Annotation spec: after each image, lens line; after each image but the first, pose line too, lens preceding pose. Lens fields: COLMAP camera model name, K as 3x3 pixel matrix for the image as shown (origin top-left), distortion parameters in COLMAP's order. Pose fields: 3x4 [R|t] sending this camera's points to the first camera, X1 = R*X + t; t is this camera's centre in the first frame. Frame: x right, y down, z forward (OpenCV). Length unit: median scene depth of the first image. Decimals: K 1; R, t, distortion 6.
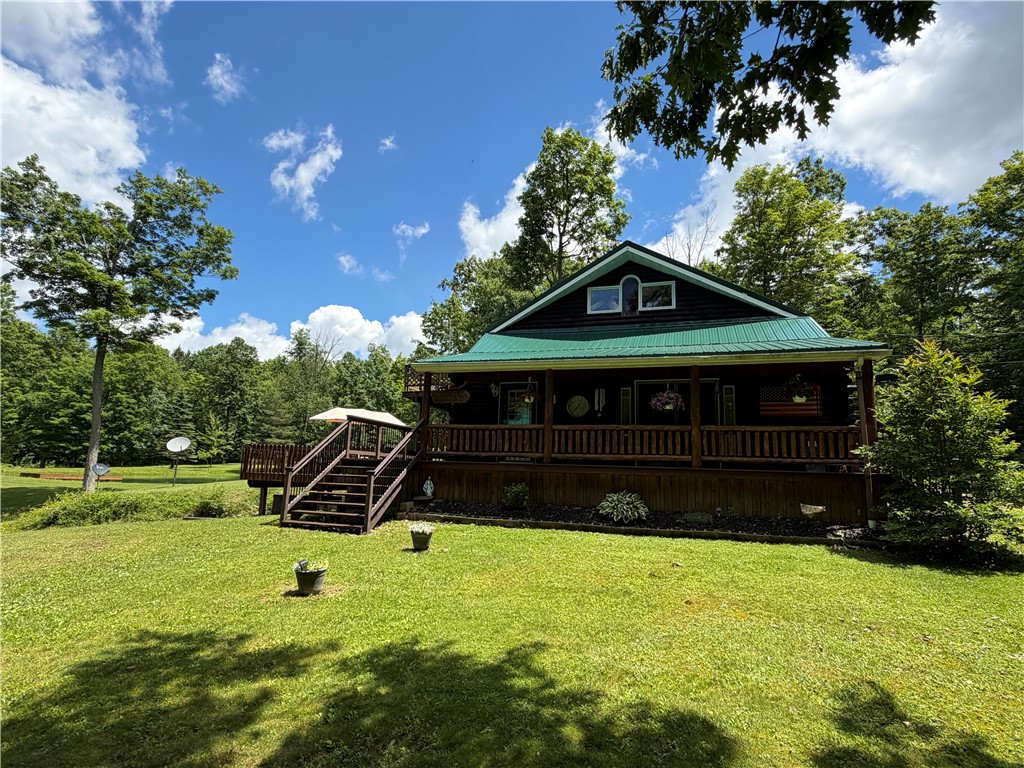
lens RADIAL K [[542.7, 0, 499.8], [0, 542.7, 390.2], [0, 0, 1]] dist [0.016824, 0.000872]
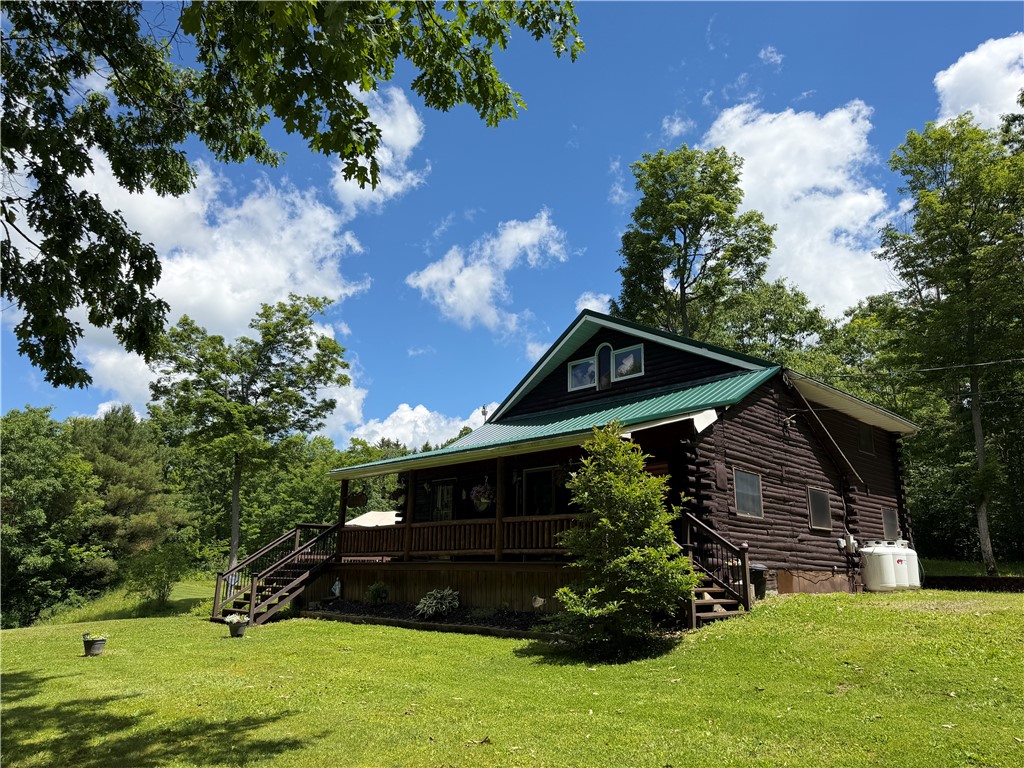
lens RADIAL K [[717.0, 0, 509.5], [0, 717.0, 386.5], [0, 0, 1]] dist [0.085411, -0.120825]
pose [[0.891647, -0.134584, -0.432265, 0.176130], [0.084385, 0.987466, -0.133381, 0.000860], [0.444798, 0.082452, 0.891828, -0.033655]]
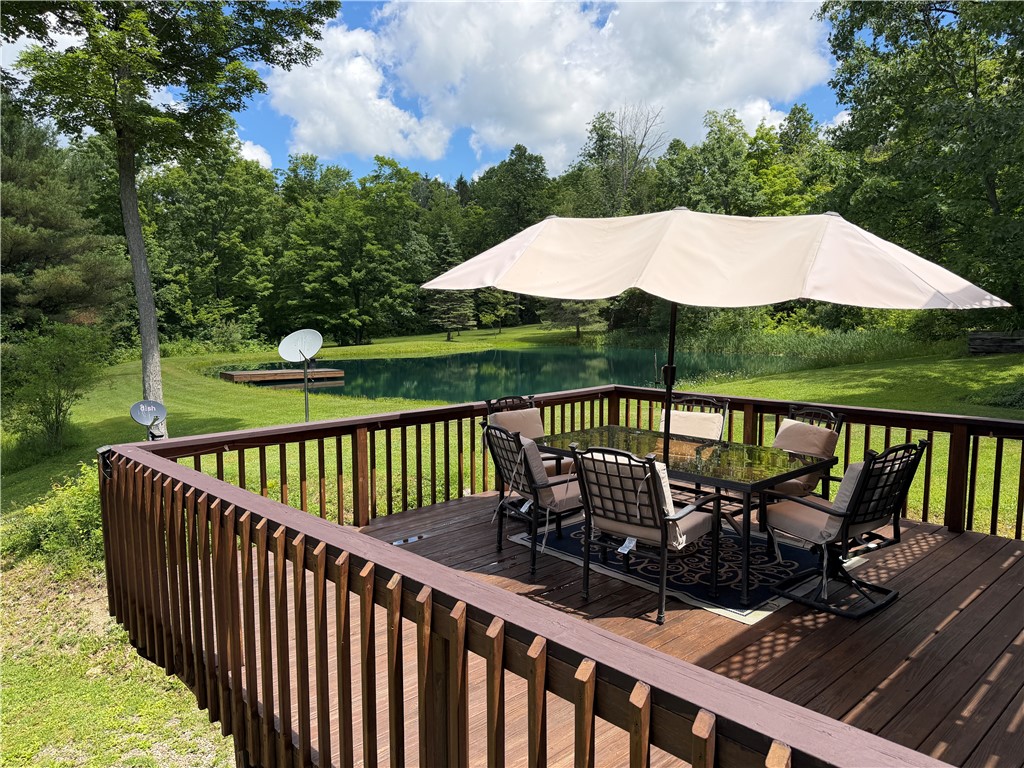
lens RADIAL K [[717.0, 0, 509.5], [0, 717.0, 386.5], [0, 0, 1]] dist [0.085411, -0.120825]
pose [[0.870113, -0.004046, -0.492835, -0.059059], [0.123836, 0.969681, 0.210674, 0.011598], [0.477041, -0.244341, 0.844233, 0.244625]]
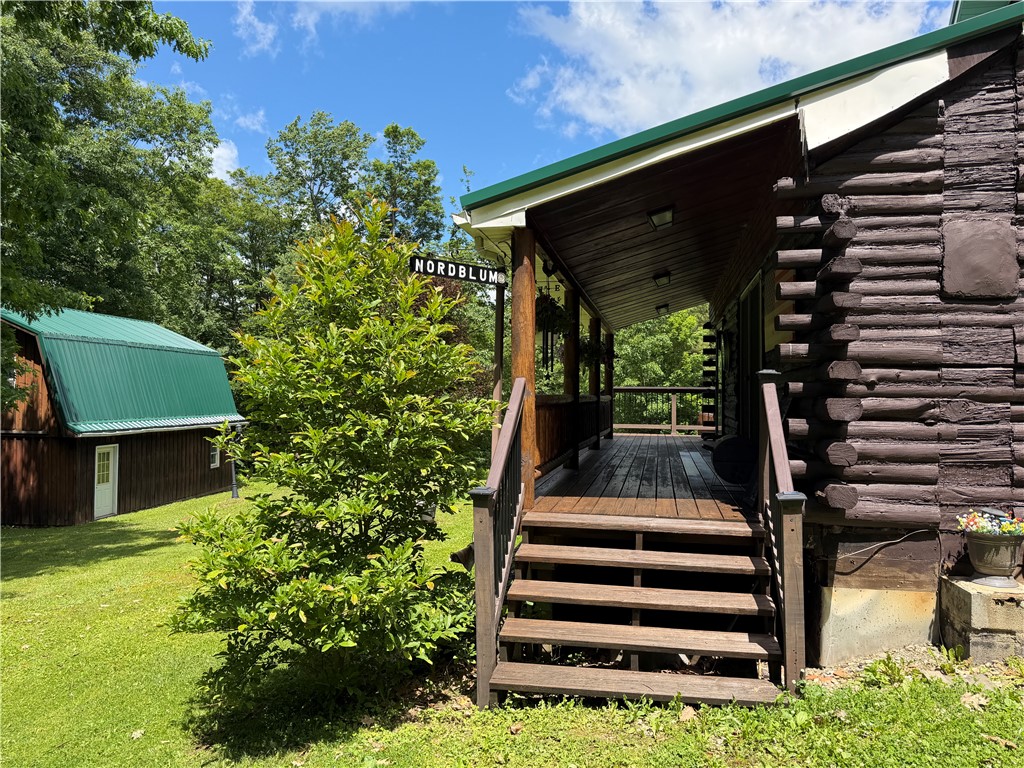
lens RADIAL K [[717.0, 0, 509.5], [0, 717.0, 386.5], [0, 0, 1]] dist [0.085411, -0.120825]
pose [[0.125782, -0.049715, -0.990811, 0.202821], [0.147995, 0.988508, -0.030812, 0.013305], [0.980957, -0.142760, 0.131694, 0.157456]]
